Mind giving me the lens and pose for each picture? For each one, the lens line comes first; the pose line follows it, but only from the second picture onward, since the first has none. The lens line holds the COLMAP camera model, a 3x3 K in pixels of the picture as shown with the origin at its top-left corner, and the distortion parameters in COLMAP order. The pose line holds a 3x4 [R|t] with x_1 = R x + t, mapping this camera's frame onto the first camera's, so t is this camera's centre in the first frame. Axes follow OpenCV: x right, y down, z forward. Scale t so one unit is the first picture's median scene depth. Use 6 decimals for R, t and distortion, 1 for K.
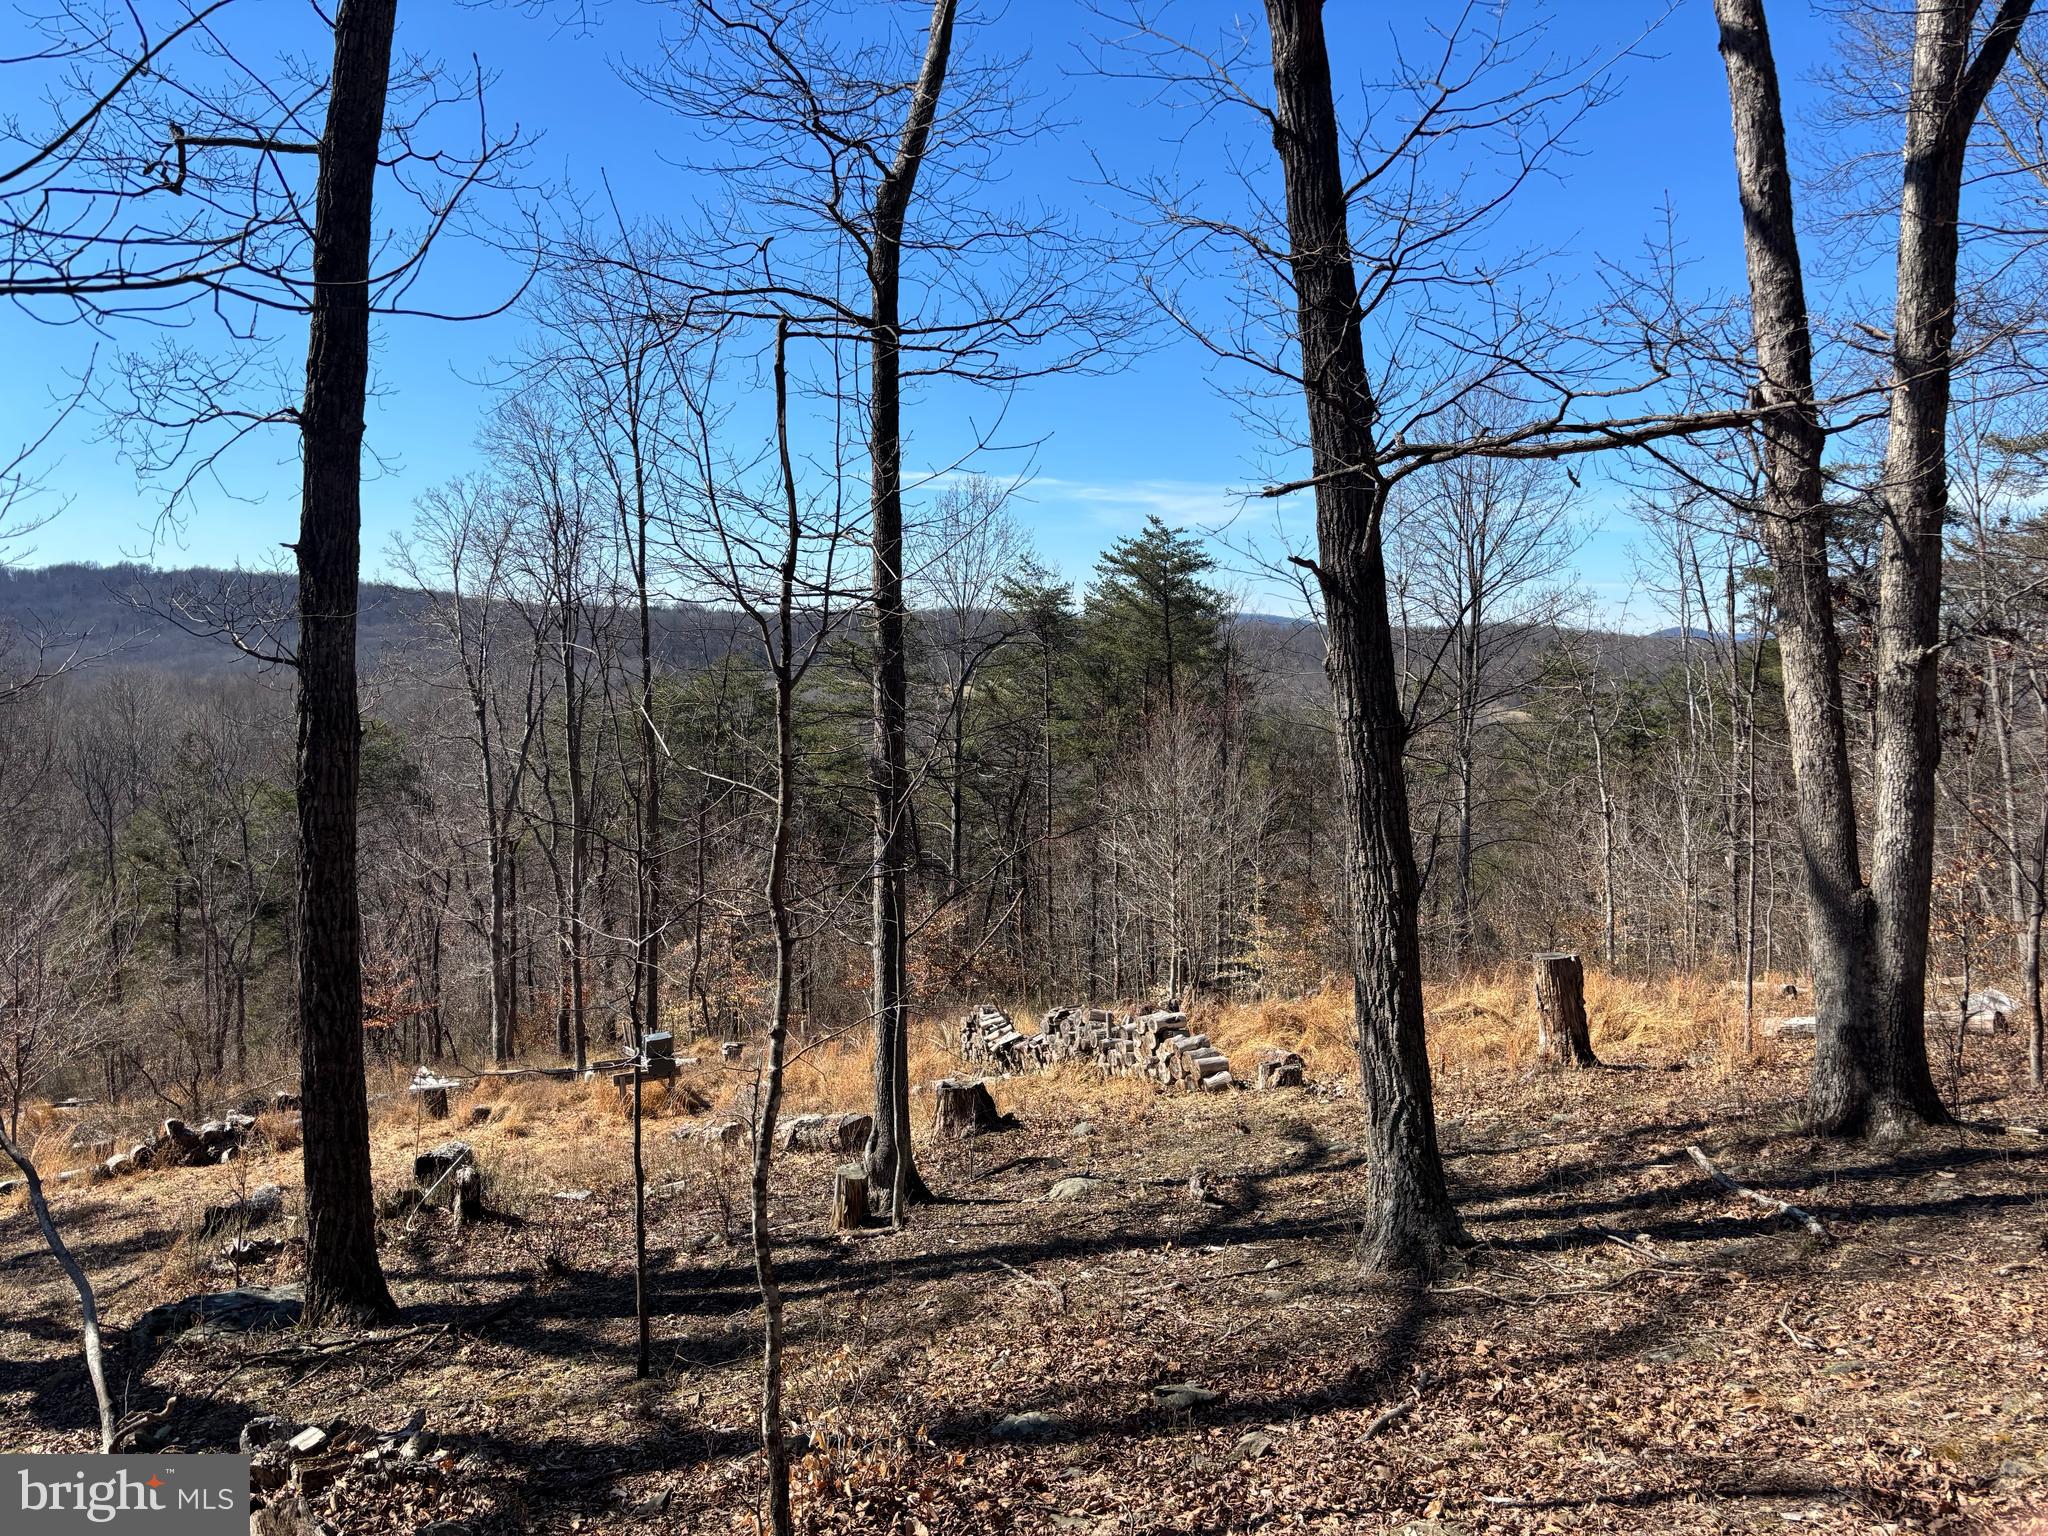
lens RADIAL K [[1545.8, 0, 1006.7], [0, 1545.8, 753.9], [0, 0, 1]] dist [0.071334, -0.065358]
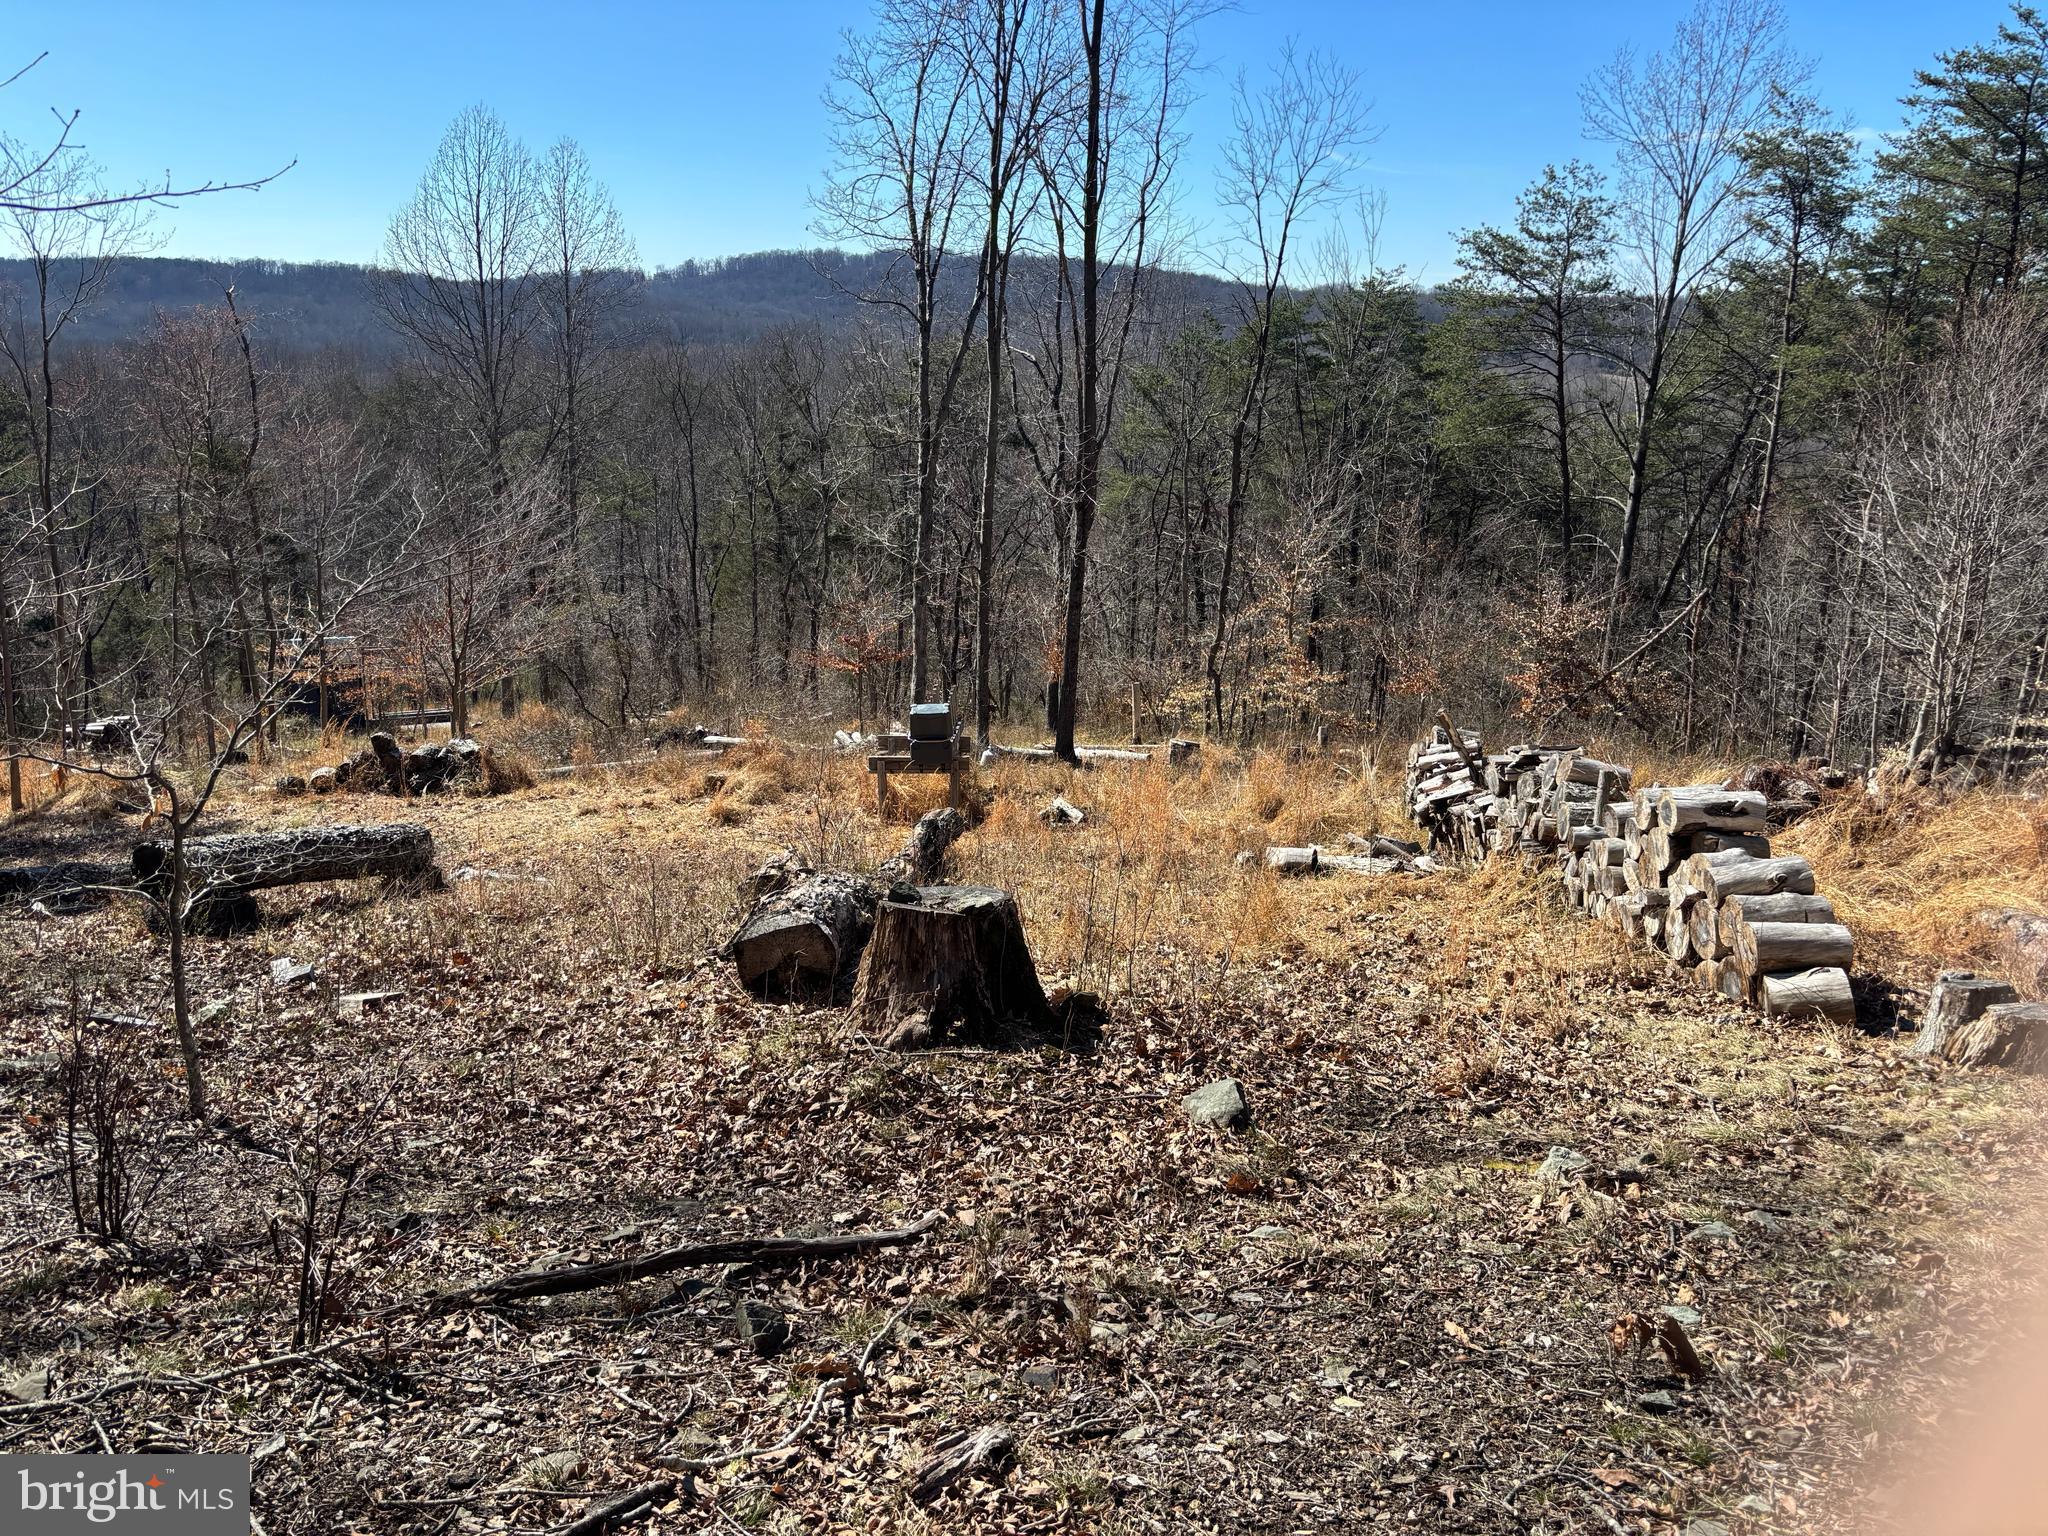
lens RADIAL K [[1545.8, 0, 1021.6], [0, 1545.8, 765.3], [0, 0, 1]] dist [0.071334, -0.065358]
pose [[0.896397, 0.137863, -0.421266, 0.235033], [-0.052189, 0.976617, 0.208555, 0.183772], [0.440168, -0.164962, 0.882632, 1.199091]]
